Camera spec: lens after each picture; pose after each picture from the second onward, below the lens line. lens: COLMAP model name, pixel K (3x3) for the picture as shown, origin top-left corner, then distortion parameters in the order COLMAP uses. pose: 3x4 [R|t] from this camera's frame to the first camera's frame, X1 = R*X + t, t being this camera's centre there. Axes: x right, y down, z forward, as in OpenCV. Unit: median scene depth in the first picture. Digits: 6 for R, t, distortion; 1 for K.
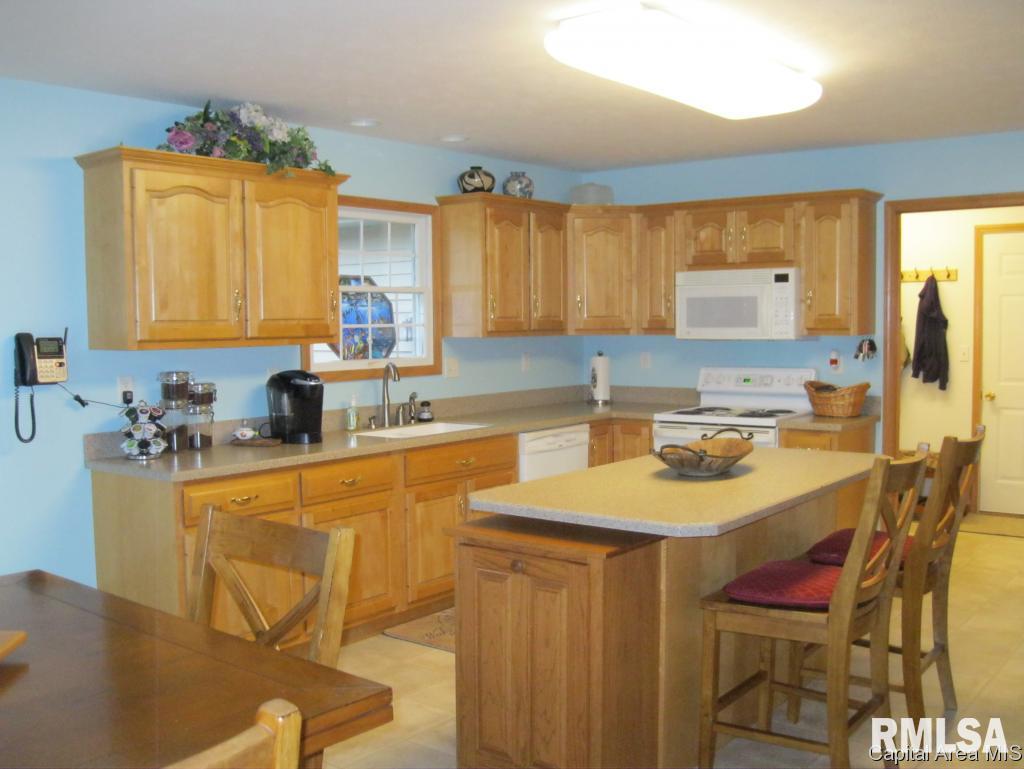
lens RADIAL K [[1051.1, 0, 502.5], [0, 1051.1, 379.3], [0, 0, 1]] dist [-0.094564, 0.000000]
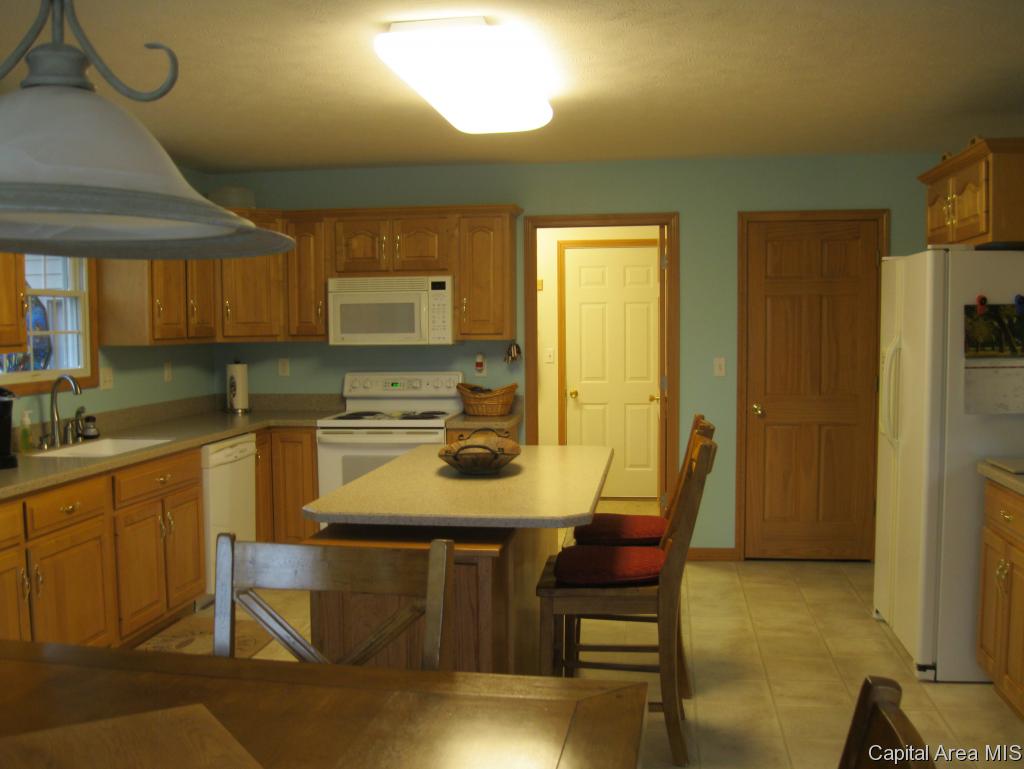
lens RADIAL K [[1051.1, 0, 505.3], [0, 1051.1, 387.7], [0, 0, 1]] dist [-0.094564, 0.000000]
pose [[0.876203, -0.027559, 0.481153, -0.182396], [0.027266, 0.999599, 0.007601, -0.000692], [-0.481170, 0.006459, 0.876604, 0.042765]]
